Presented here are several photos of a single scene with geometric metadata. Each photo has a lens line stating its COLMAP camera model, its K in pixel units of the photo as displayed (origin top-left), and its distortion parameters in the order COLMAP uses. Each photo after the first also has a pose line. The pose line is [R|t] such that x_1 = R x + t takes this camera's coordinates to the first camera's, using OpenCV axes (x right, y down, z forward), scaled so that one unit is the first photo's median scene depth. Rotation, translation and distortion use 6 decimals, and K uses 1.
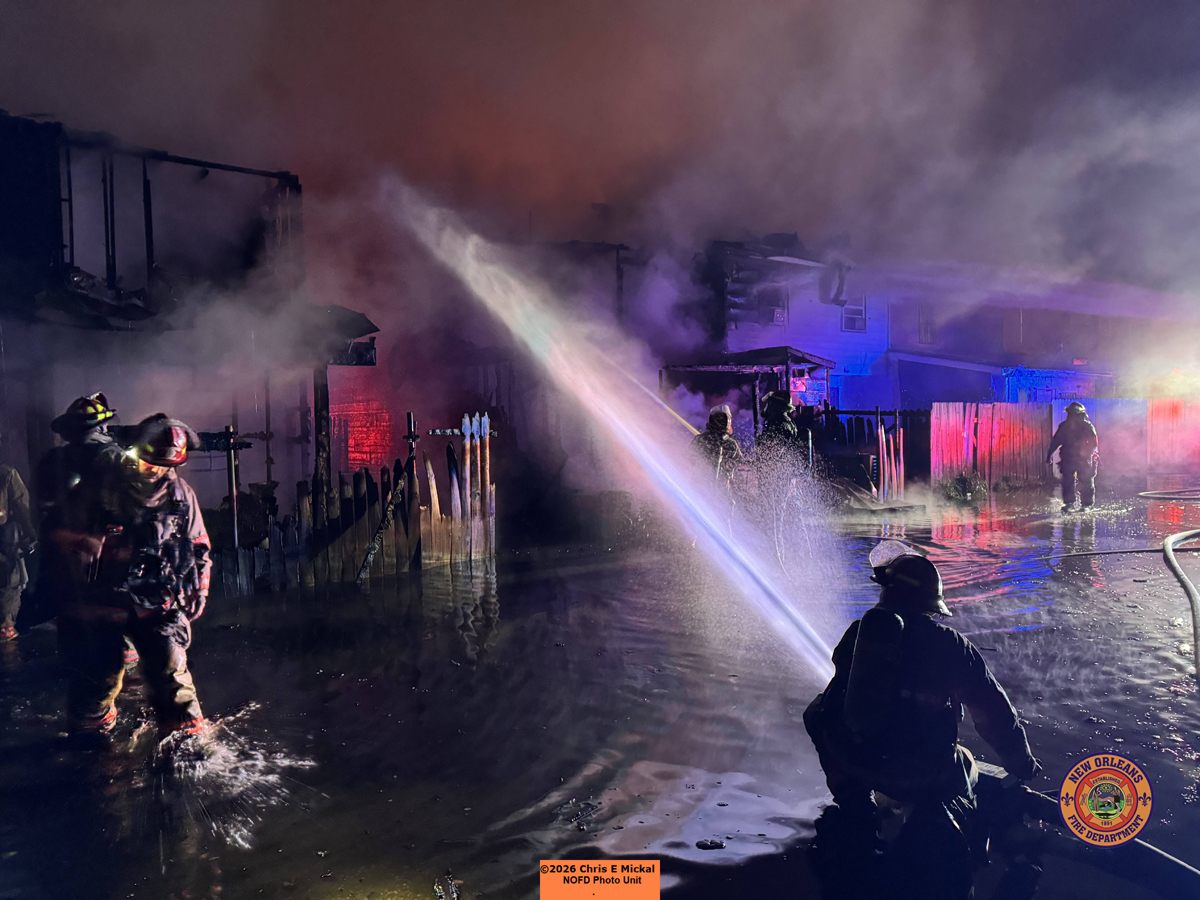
lens RADIAL K [[832.5, 0, 601.8], [0, 832.5, 459.0], [0, 0, 1]] dist [-0.009945, 0.000273]
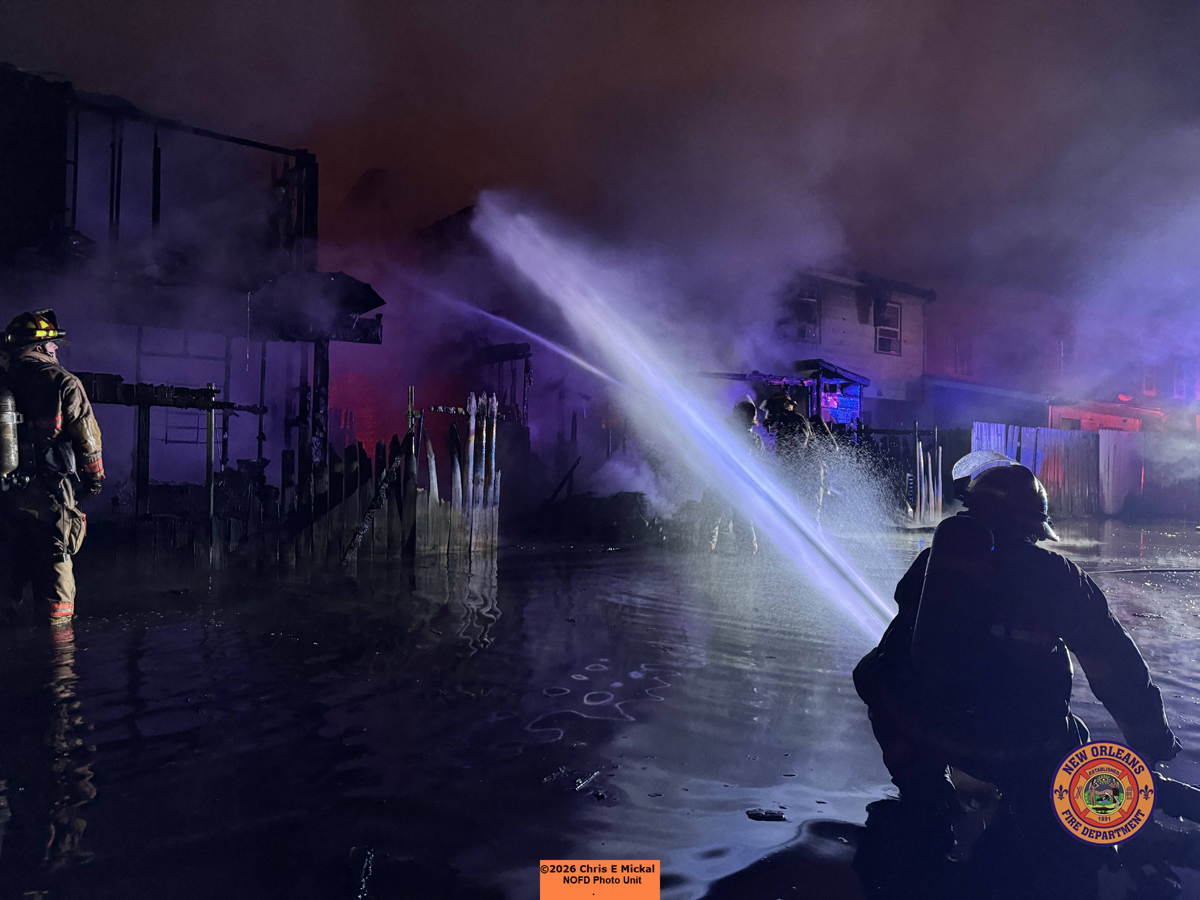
lens RADIAL K [[832.5, 0, 600.0], [0, 832.5, 456.4], [0, 0, 1]] dist [-0.009945, 0.000273]
pose [[0.998840, 0.037879, -0.029742, 0.008902], [-0.039545, 0.997557, -0.057584, 0.064718], [0.027488, 0.058693, 0.997898, 0.083900]]
